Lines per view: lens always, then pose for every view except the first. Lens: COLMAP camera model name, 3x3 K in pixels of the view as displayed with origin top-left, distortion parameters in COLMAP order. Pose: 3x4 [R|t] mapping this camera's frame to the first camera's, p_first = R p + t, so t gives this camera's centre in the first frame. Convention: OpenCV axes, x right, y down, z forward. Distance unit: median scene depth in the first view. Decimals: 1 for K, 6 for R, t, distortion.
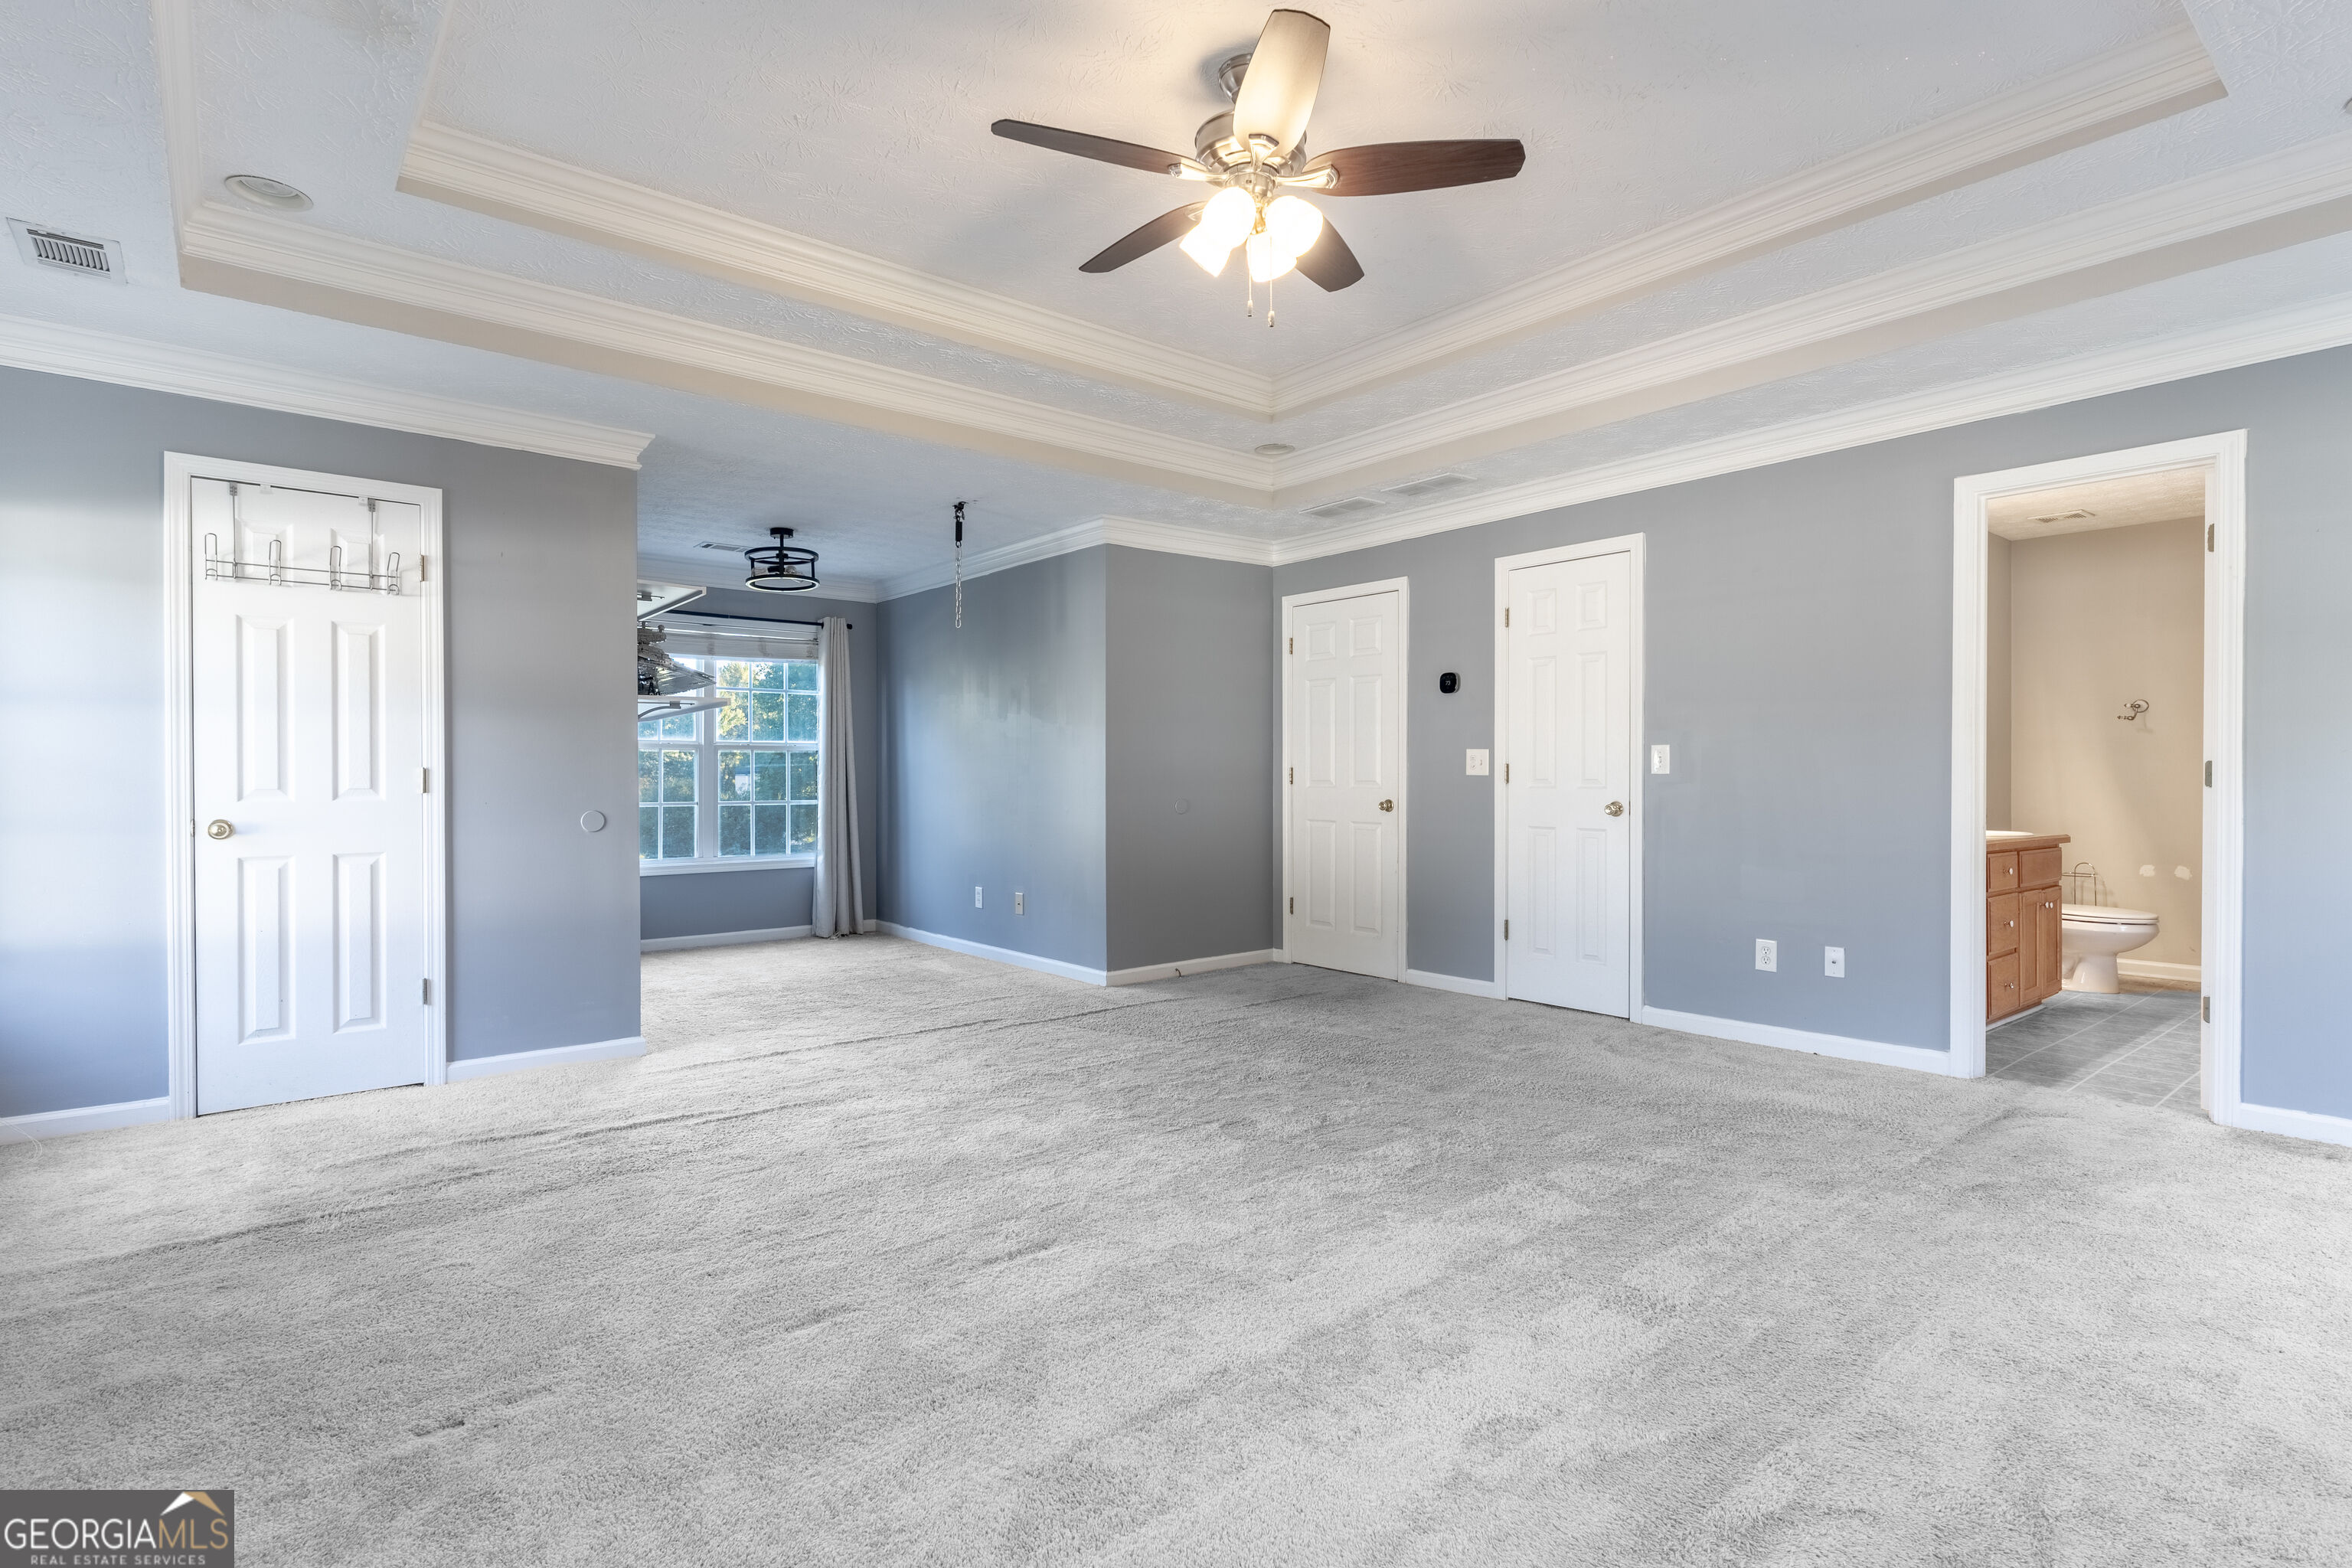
lens RADIAL K [[1134.0, 0, 1152.6], [0, 1134.0, 776.5], [0, 0, 1]] dist [-0.000105, 0.000156]
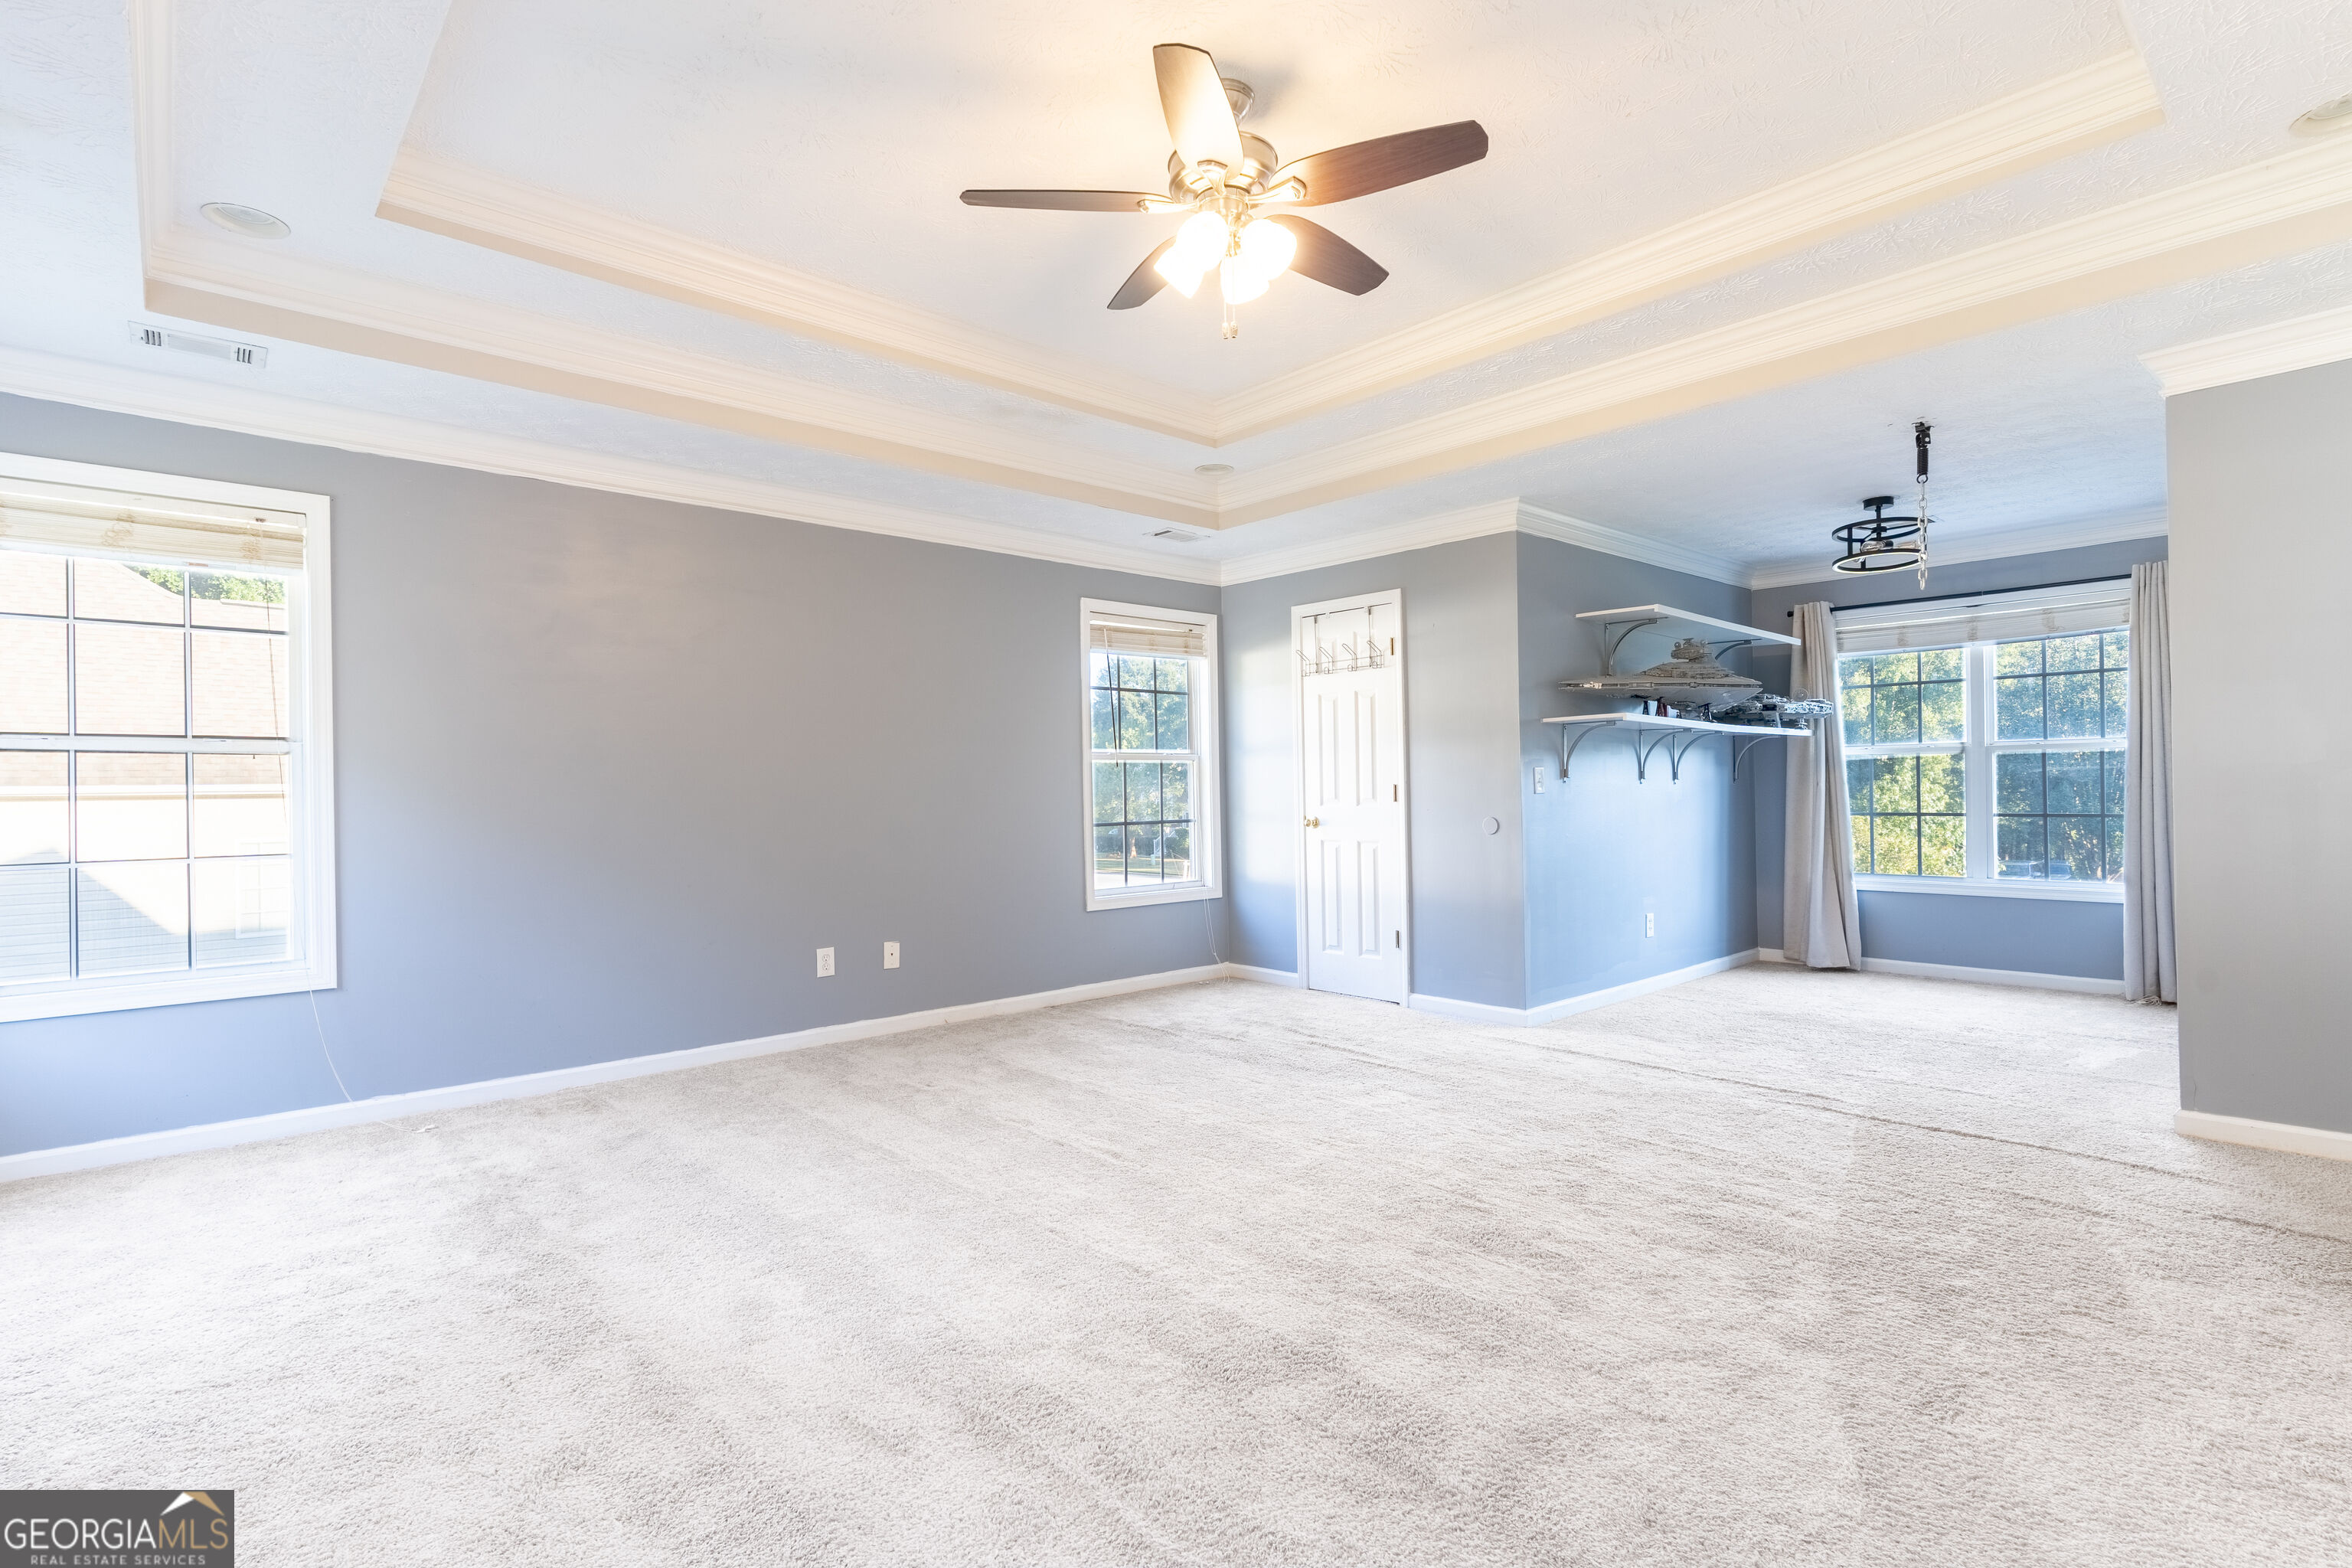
lens RADIAL K [[1134.0, 0, 1152.6], [0, 1134.0, 776.5], [0, 0, 1]] dist [-0.000105, 0.000156]
pose [[0.053681, -0.017310, -0.998408, 0.787321], [0.011760, 0.999791, -0.016702, 0.003278], [0.998489, -0.010844, 0.053873, 0.619588]]
